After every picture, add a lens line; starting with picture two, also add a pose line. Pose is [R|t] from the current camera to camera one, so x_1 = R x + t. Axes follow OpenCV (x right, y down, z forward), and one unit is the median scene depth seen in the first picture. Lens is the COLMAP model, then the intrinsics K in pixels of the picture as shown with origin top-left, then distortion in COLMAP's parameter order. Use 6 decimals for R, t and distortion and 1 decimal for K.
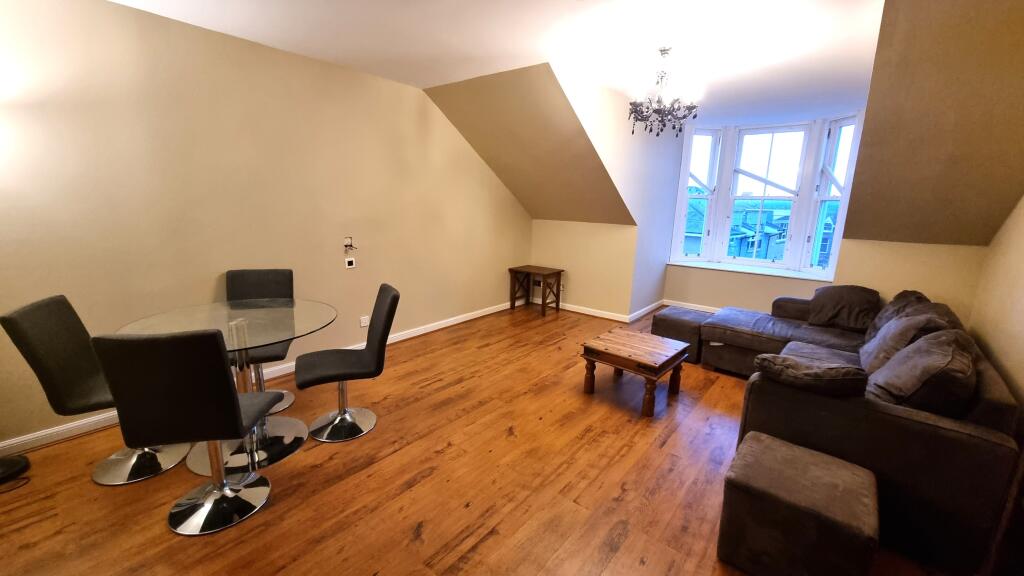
lens RADIAL K [[417.6, 0, 514.7], [0, 417.6, 285.1], [0, 0, 1]] dist [0.000258, -0.000022]
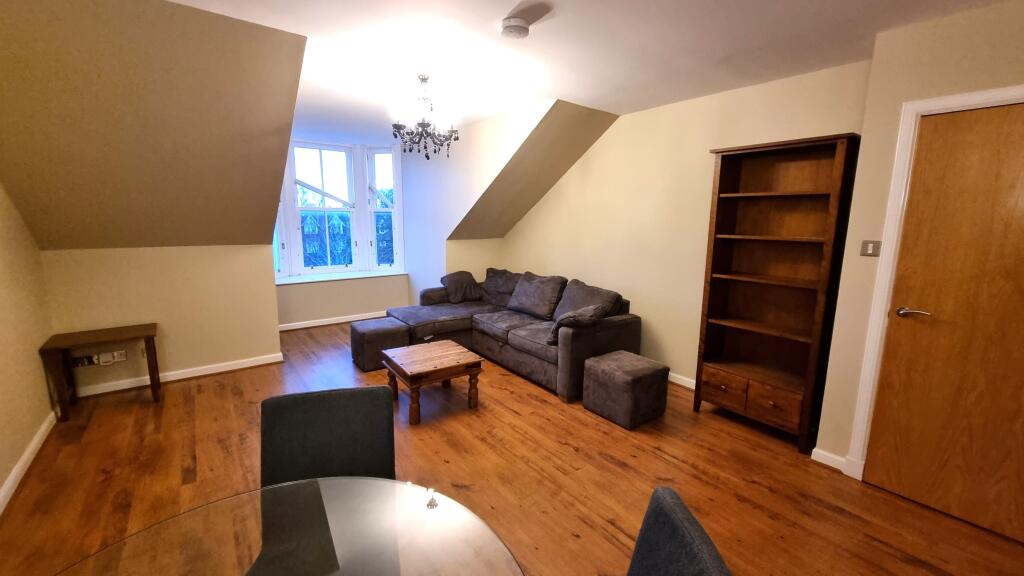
lens RADIAL K [[417.6, 0, 514.7], [0, 417.6, 285.1], [0, 0, 1]] dist [0.000258, -0.000022]
pose [[0.220993, -0.179925, 0.958535, -0.536438], [0.190213, 0.971913, 0.138581, -0.113273], [-0.956546, 0.151700, 0.249010, 0.442833]]
